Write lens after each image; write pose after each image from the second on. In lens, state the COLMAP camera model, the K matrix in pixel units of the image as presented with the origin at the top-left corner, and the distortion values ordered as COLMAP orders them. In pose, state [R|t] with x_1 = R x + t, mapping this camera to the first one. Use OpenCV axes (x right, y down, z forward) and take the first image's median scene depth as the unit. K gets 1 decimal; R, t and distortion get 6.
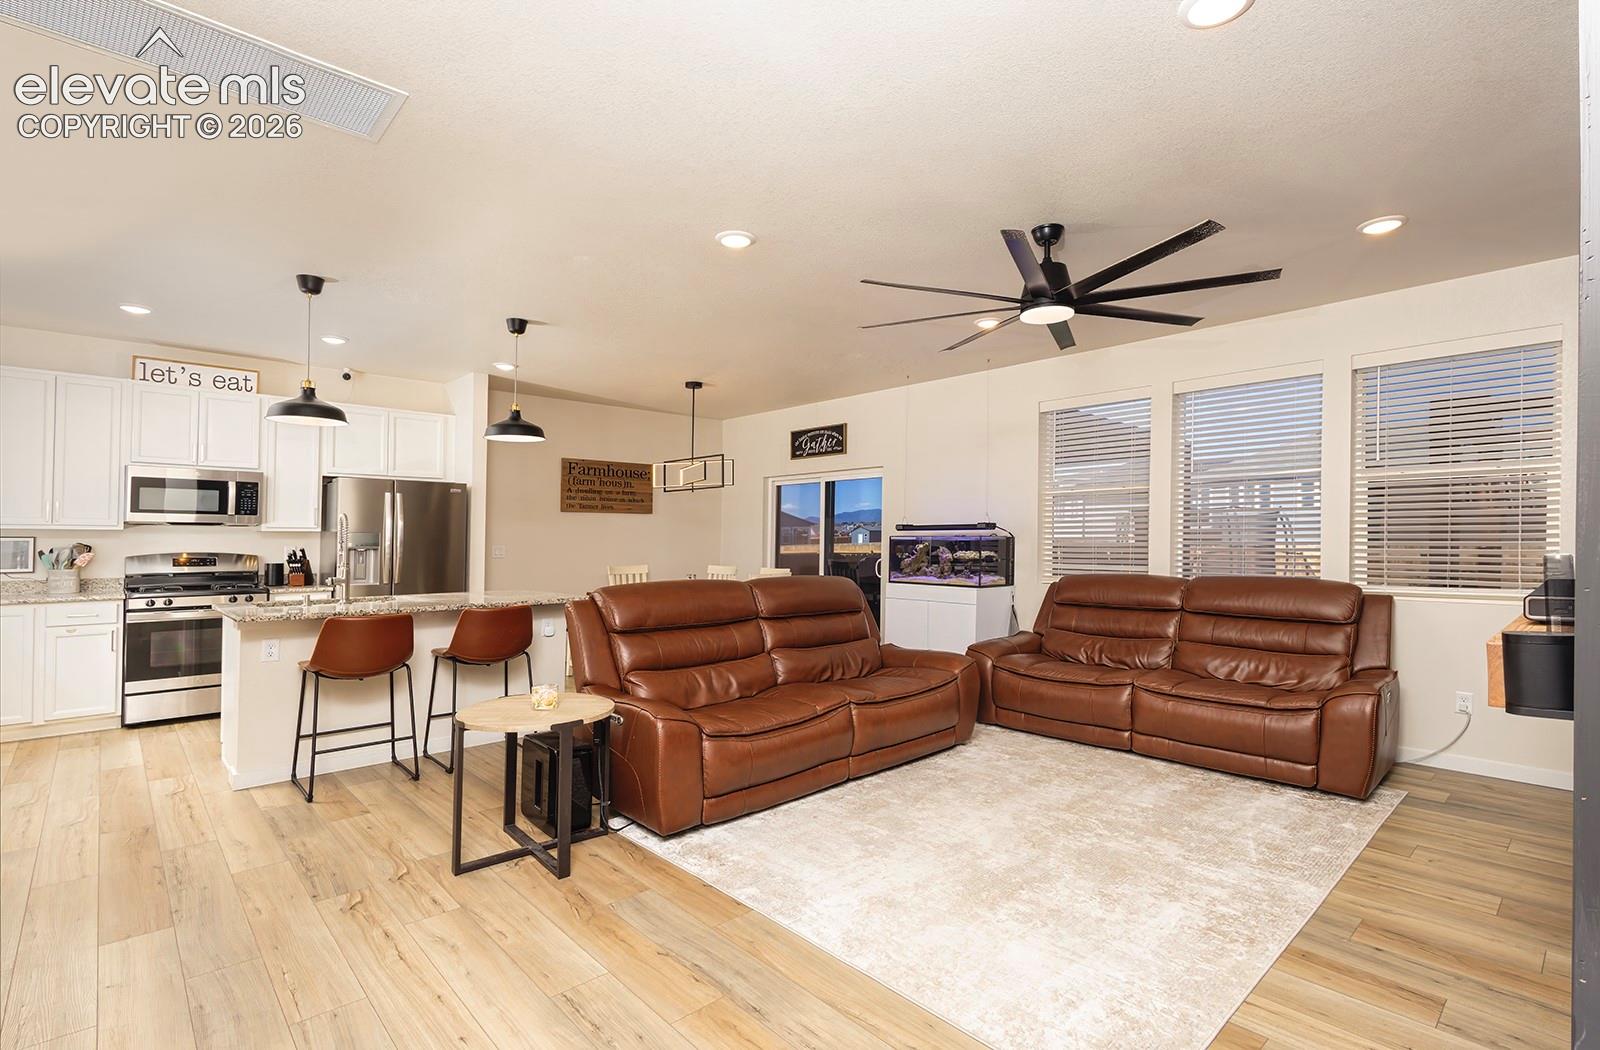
lens RADIAL K [[724.5, 0, 924.6], [0, 724.5, 528.9], [0, 0, 1]] dist [0.006649, -0.000751]
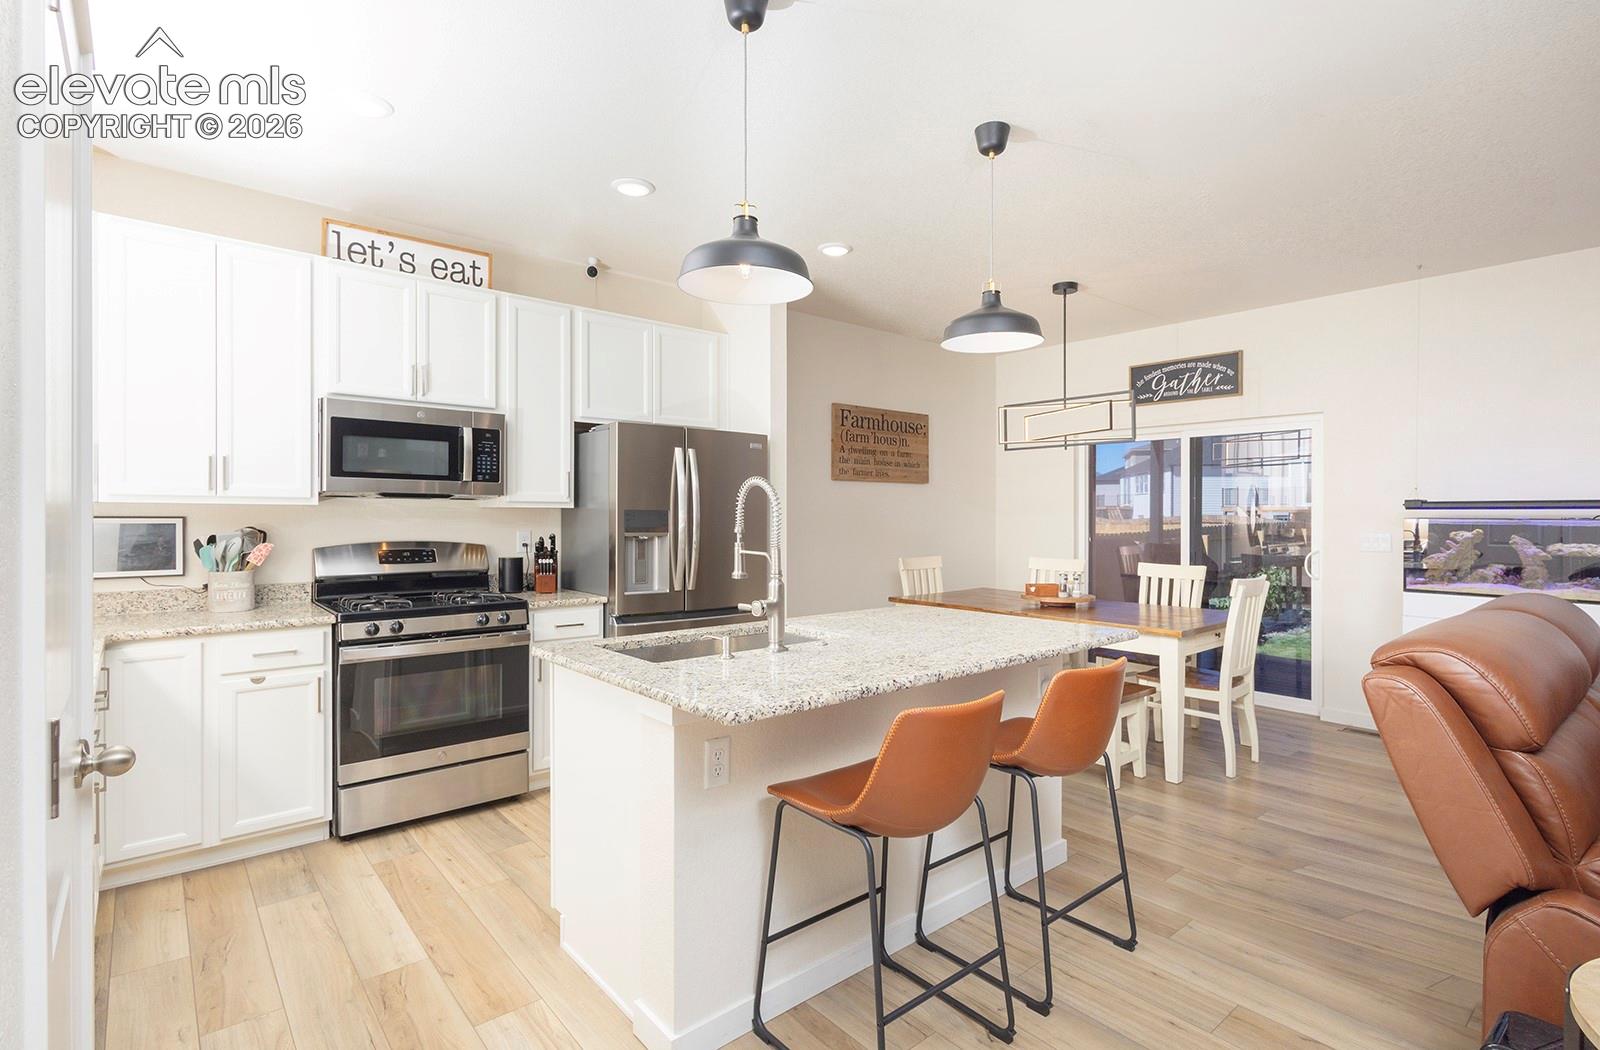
lens RADIAL K [[762.1, 0, 903.4], [0, 762.1, 518.6], [0, 0, 1]] dist [0.000670, 0.000696]
pose [[0.998086, 0.004288, -0.061691, -0.520002], [-0.003081, 0.999802, 0.019648, -0.001404], [0.061763, -0.019420, 0.997902, 0.361449]]
